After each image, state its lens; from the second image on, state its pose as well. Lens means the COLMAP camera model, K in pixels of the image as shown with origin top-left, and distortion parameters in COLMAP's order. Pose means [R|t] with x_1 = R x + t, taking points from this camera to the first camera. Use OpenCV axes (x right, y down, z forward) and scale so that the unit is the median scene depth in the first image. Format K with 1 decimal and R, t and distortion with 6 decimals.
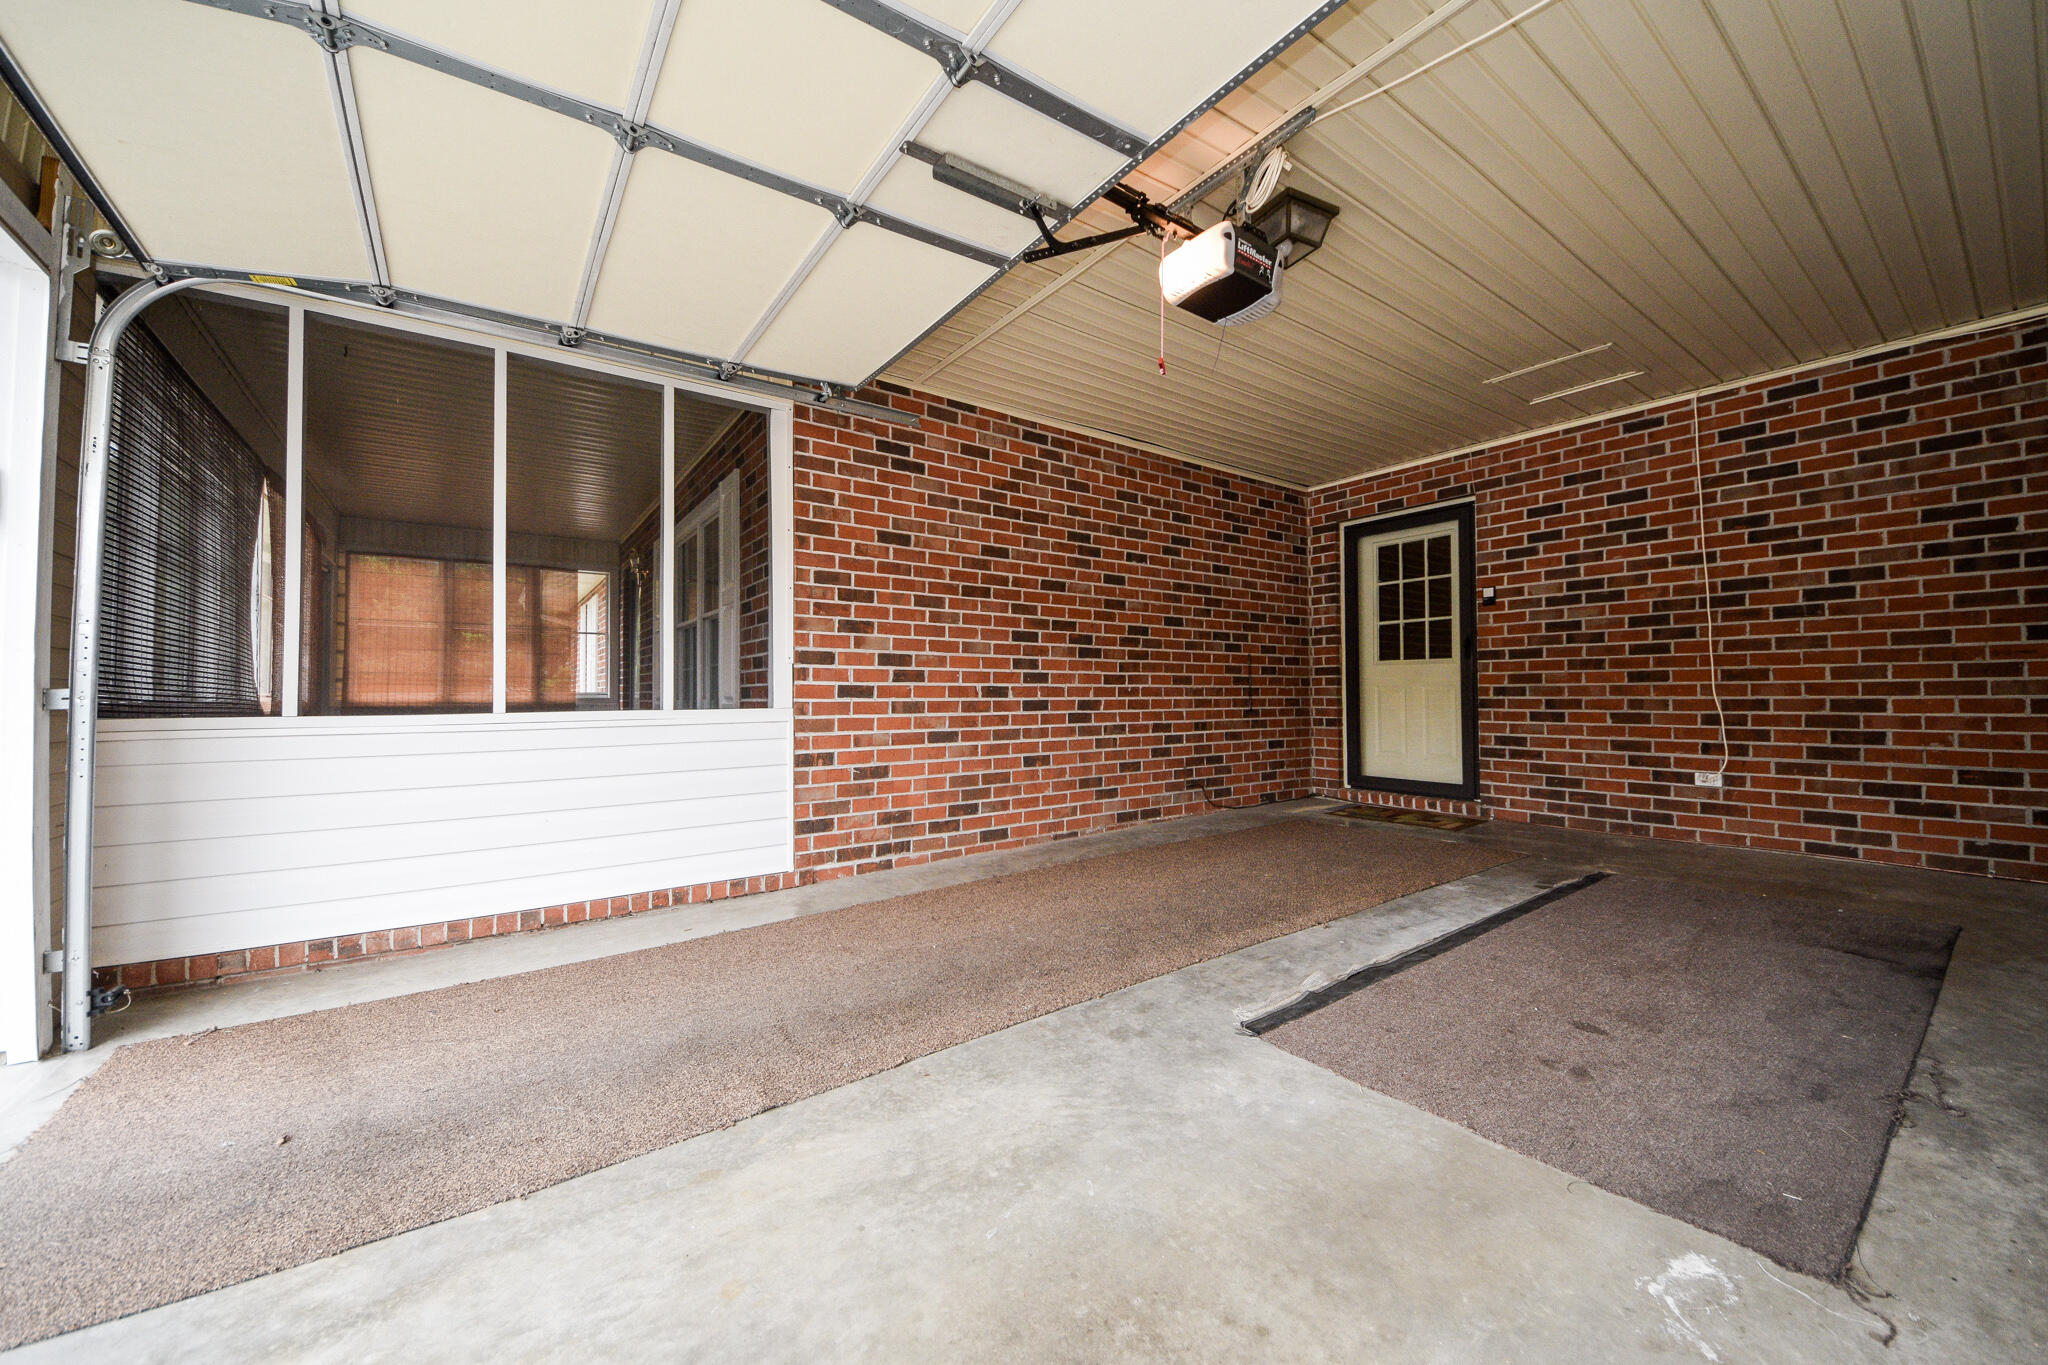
lens RADIAL K [[734.5, 0, 1009.3], [0, 734.5, 683.2], [0, 0, 1]] dist [0.019185, -0.004506]
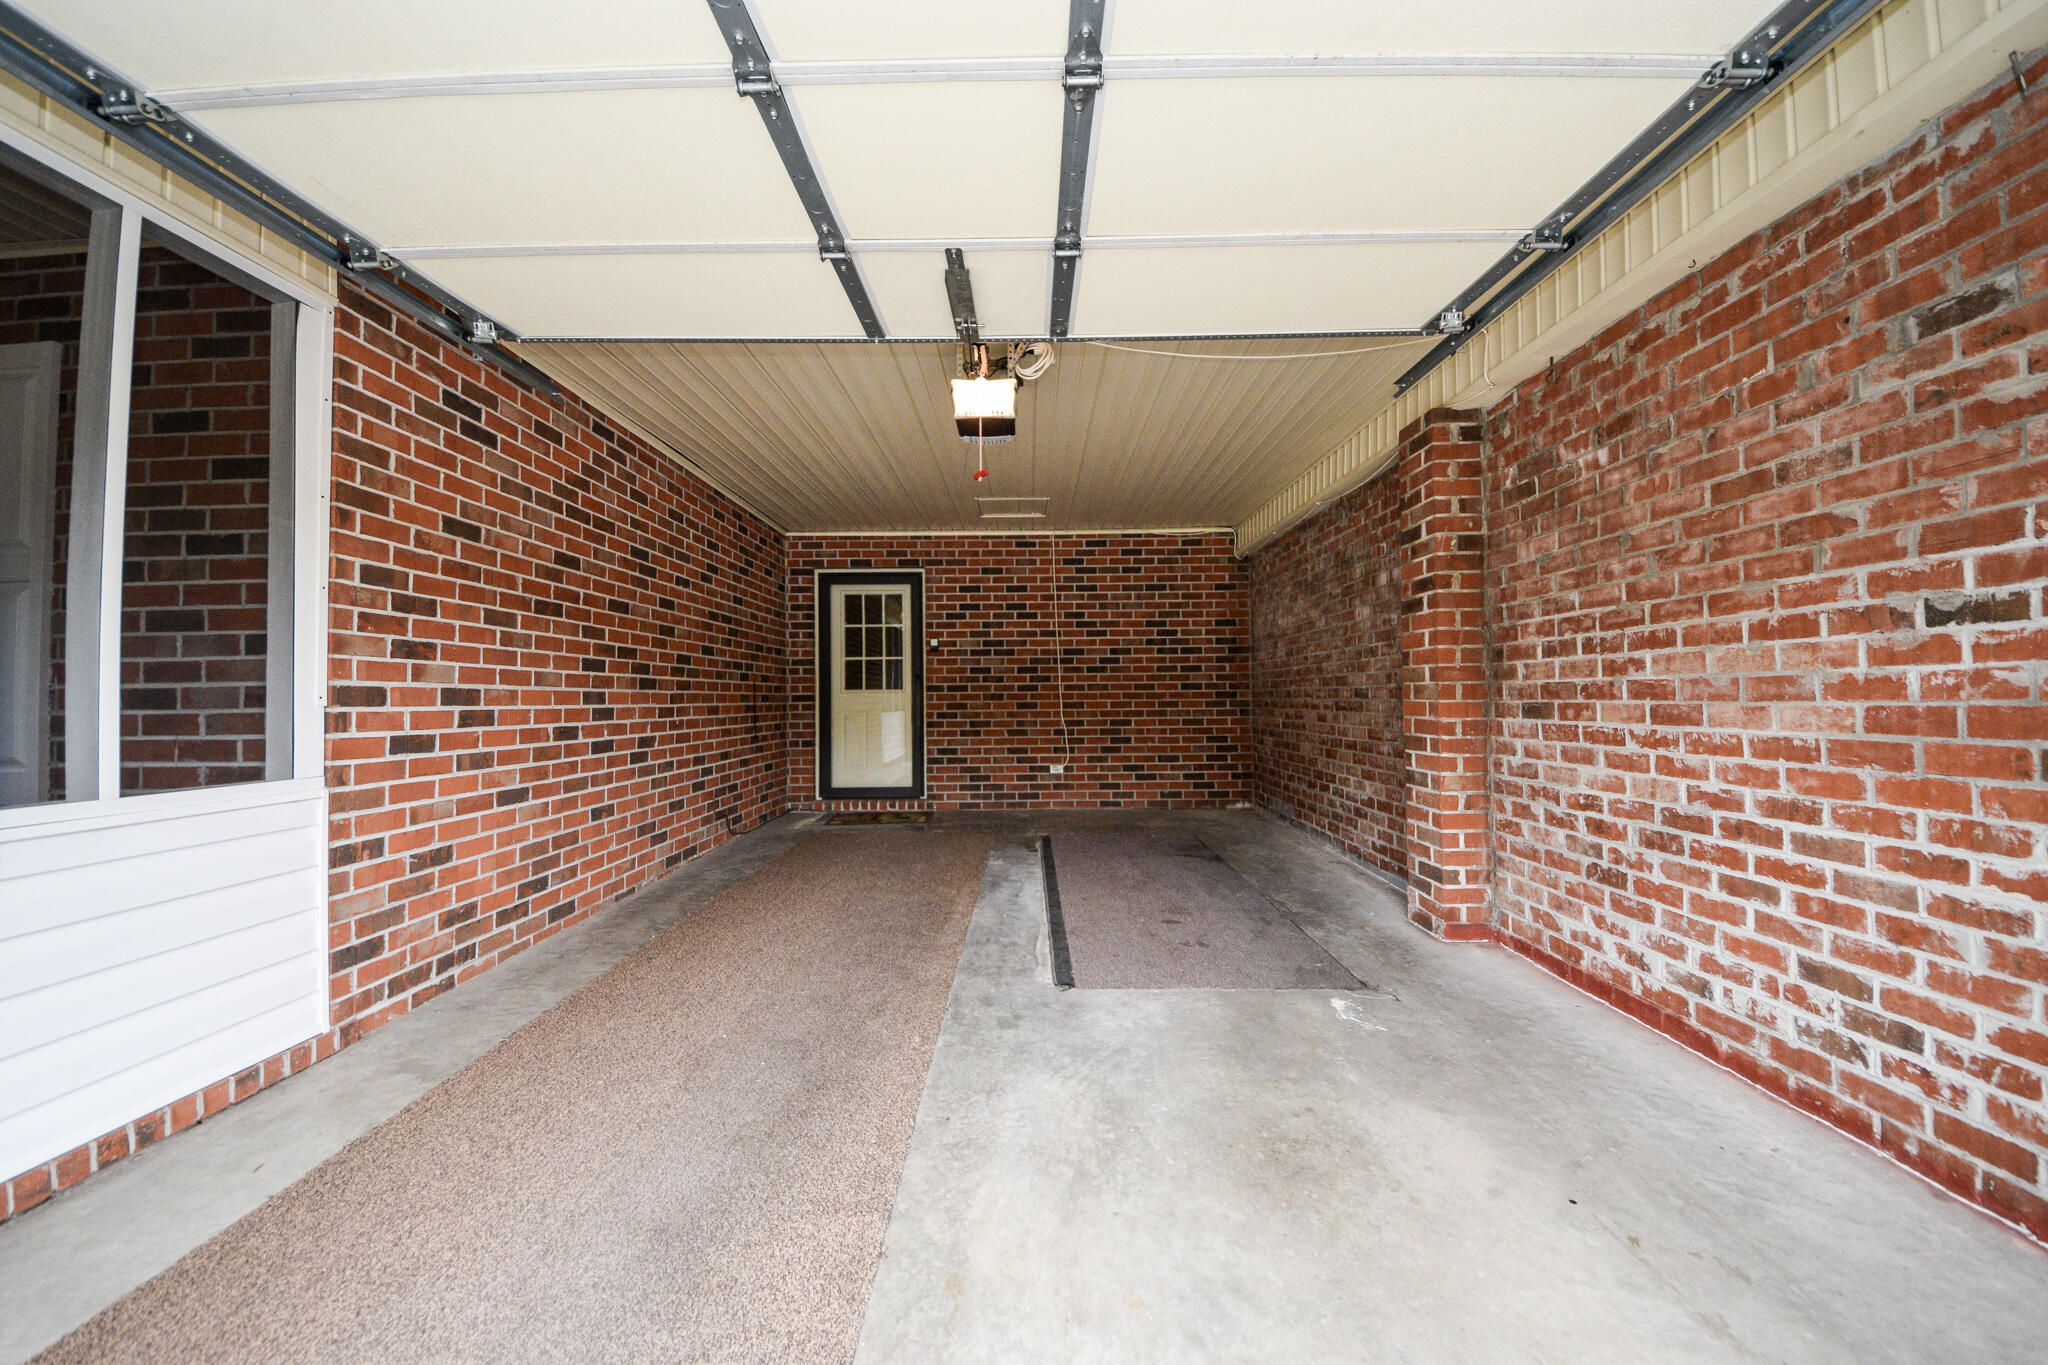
lens RADIAL K [[734.5, 0, 990.5], [0, 734.5, 685.2], [0, 0, 1]] dist [0.019185, -0.004506]
pose [[0.601490, 0.009960, 0.798818, -0.421080], [-0.002152, 0.999939, -0.010848, -0.035873], [-0.798878, 0.004806, 0.601474, 0.141251]]
